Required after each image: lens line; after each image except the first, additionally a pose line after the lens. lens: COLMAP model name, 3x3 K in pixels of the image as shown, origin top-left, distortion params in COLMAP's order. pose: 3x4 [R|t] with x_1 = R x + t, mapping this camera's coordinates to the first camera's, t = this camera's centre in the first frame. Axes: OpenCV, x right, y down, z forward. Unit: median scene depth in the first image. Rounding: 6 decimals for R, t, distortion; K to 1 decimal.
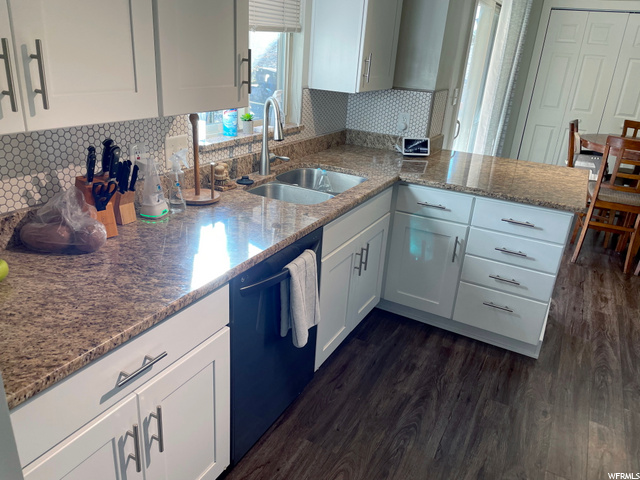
lens RADIAL K [[485.9, 0, 311.9], [0, 485.9, 240.6], [0, 0, 1]] dist [0.083944, -0.106930]
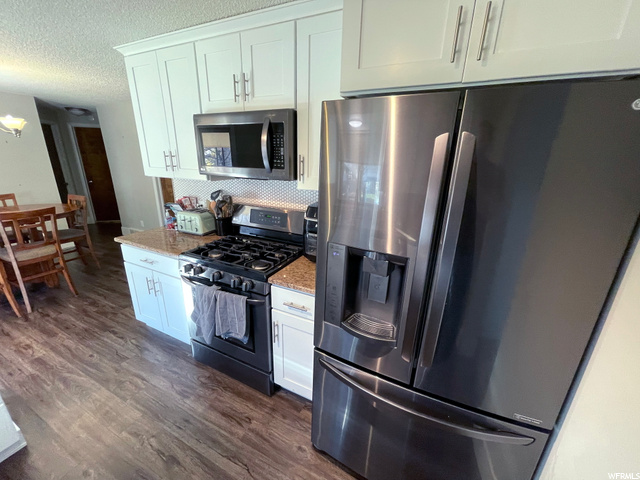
lens RADIAL K [[259.4, 0, 317.2], [0, 259.4, 238.6], [0, 0, 1]] dist [-0.001832, -0.000630]
pose [[-0.048038, -0.363821, 0.930229, 0.089049], [0.345575, 0.867737, 0.357226, -0.120095], [-0.937161, 0.338624, 0.084044, 0.254458]]
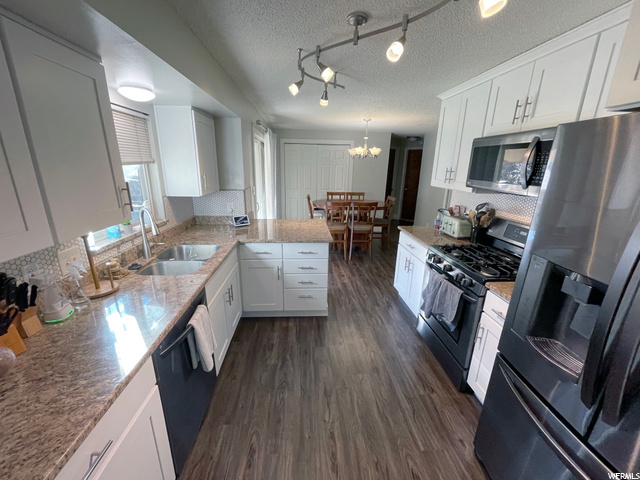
lens RADIAL K [[259.4, 0, 317.2], [0, 259.4, 238.6], [0, 0, 1]] dist [-0.001832, -0.000630]
pose [[0.844444, -0.192331, 0.499922, -0.046176], [0.229891, 0.973116, -0.013941, -0.063782], [-0.483801, 0.126700, 0.865958, 0.071932]]
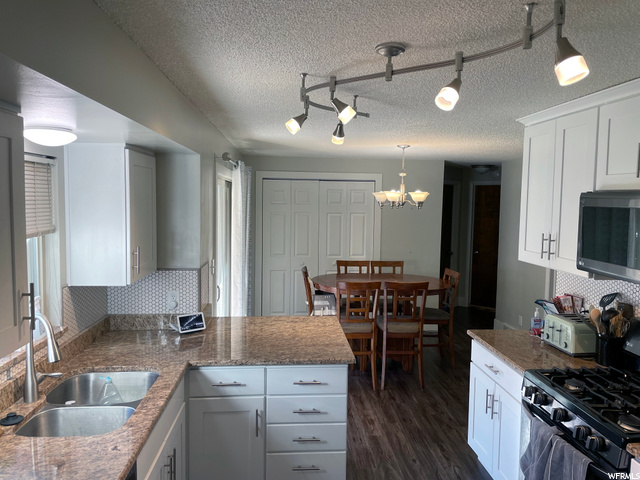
lens RADIAL K [[484.7, 0, 320.7], [0, 484.7, 235.5], [0, 0, 1]] dist [0.085281, -0.106930]
pose [[0.835987, -0.091112, 0.541133, -0.113147], [0.237287, 0.949180, -0.206764, -0.112237], [-0.494794, 0.301256, 0.815122, -0.007614]]
